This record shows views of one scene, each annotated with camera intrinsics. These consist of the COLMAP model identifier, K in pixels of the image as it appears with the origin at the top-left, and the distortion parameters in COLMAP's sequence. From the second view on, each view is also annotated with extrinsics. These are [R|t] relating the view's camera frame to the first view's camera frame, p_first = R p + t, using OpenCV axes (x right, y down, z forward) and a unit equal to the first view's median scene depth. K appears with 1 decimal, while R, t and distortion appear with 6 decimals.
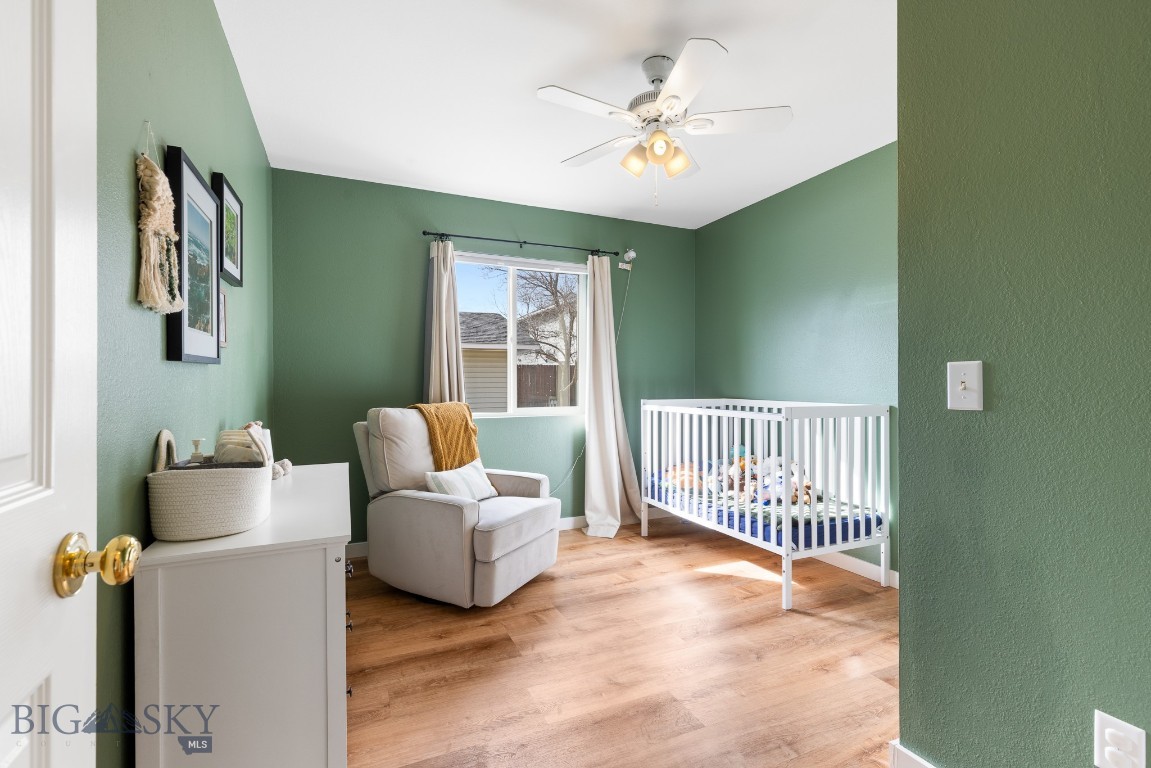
lens RADIAL K [[522.8, 0, 575.5], [0, 522.8, 384.0], [0, 0, 1]] dist [0.008481, -0.000223]
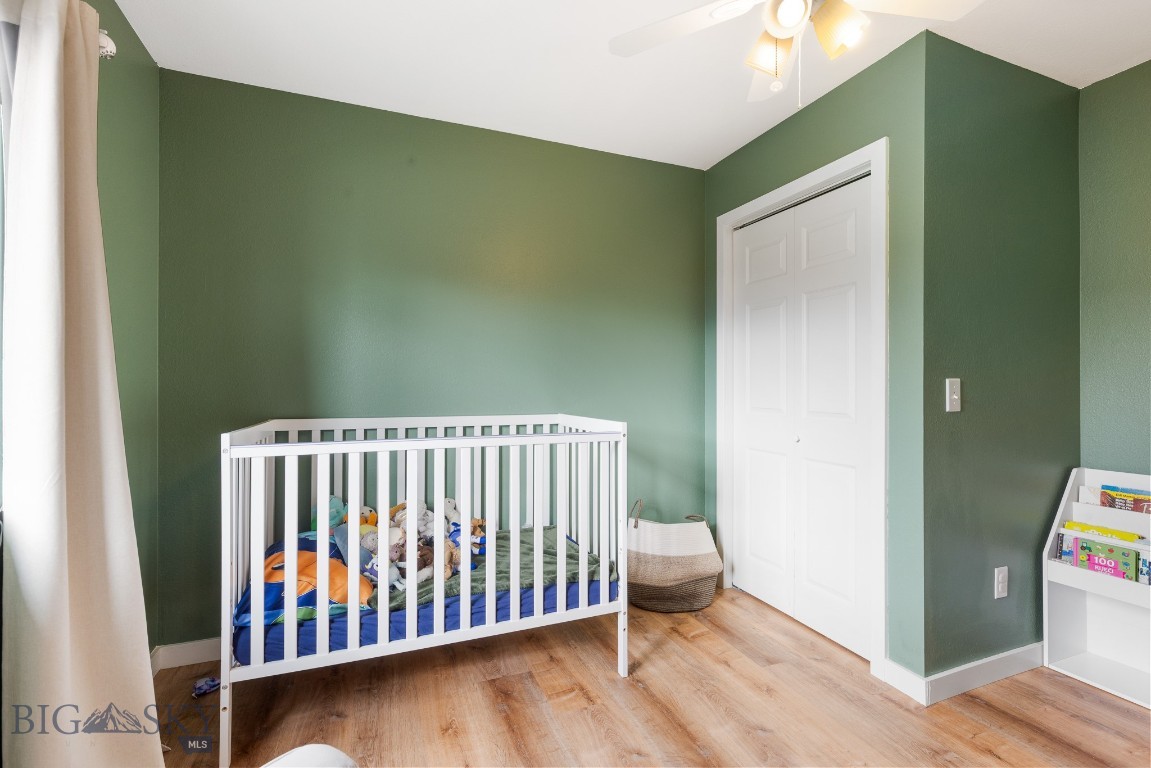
lens RADIAL K [[522.8, 0, 575.5], [0, 522.8, 384.0], [0, 0, 1]] dist [0.008481, -0.000223]
pose [[0.045990, 0.006052, 0.998924, -0.409472], [0.000701, 0.999981, -0.006090, -0.010582], [-0.998942, 0.000980, 0.045985, 1.057650]]
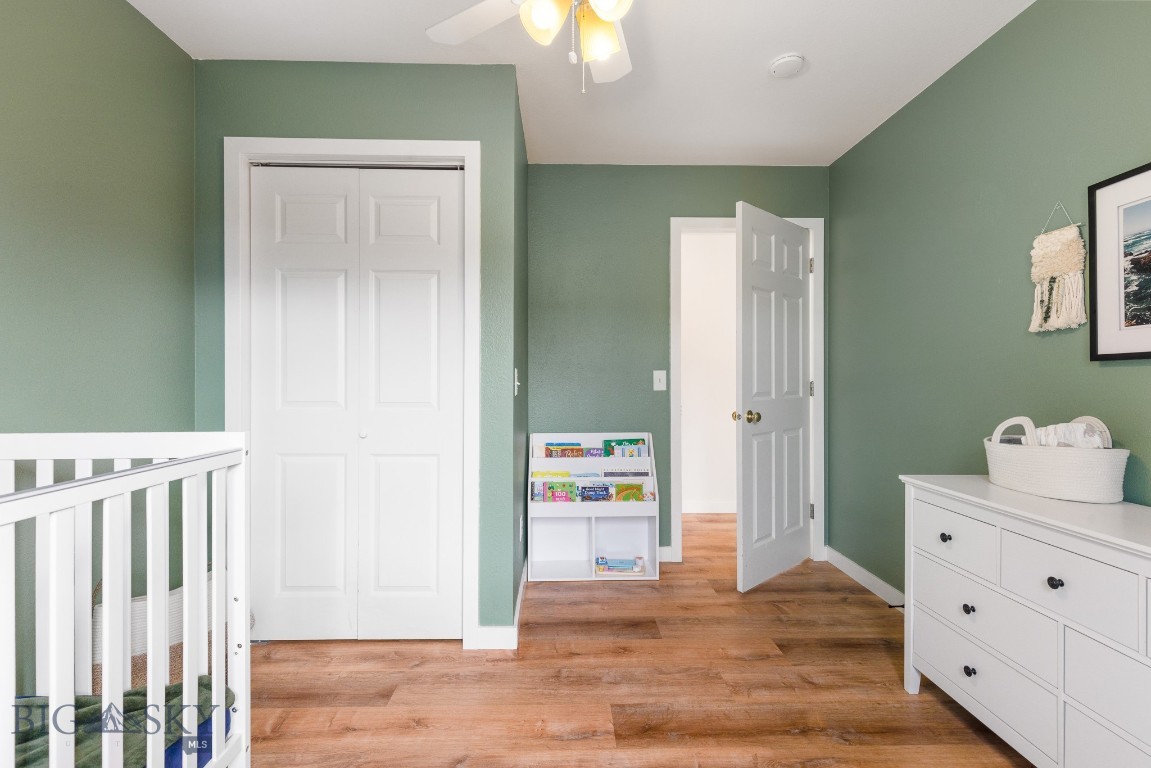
lens RADIAL K [[522.8, 0, 575.5], [0, 522.8, 384.0], [0, 0, 1]] dist [0.008481, -0.000223]
pose [[-0.920272, -0.002343, 0.391272, -0.068306], [0.004028, 0.999872, 0.015459, -0.009788], [-0.391258, 0.015803, -0.920145, 1.347905]]
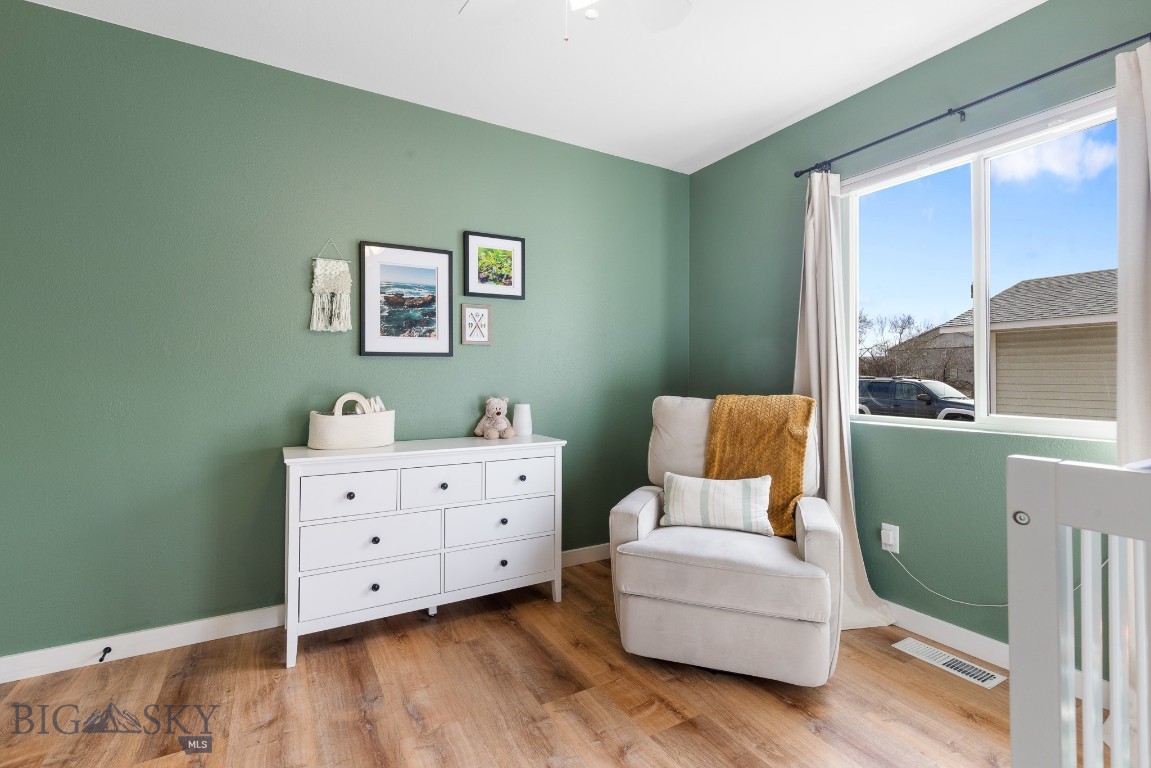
lens RADIAL K [[515.1, 0, 575.5], [0, 515.1, 384.0], [0, 0, 1]] dist [0.007147, -0.000750]
pose [[0.098108, 0.006025, -0.995158, 0.581616], [-0.005188, 0.999971, 0.005543, 0.018923], [0.995162, 0.004619, 0.098136, 0.822130]]
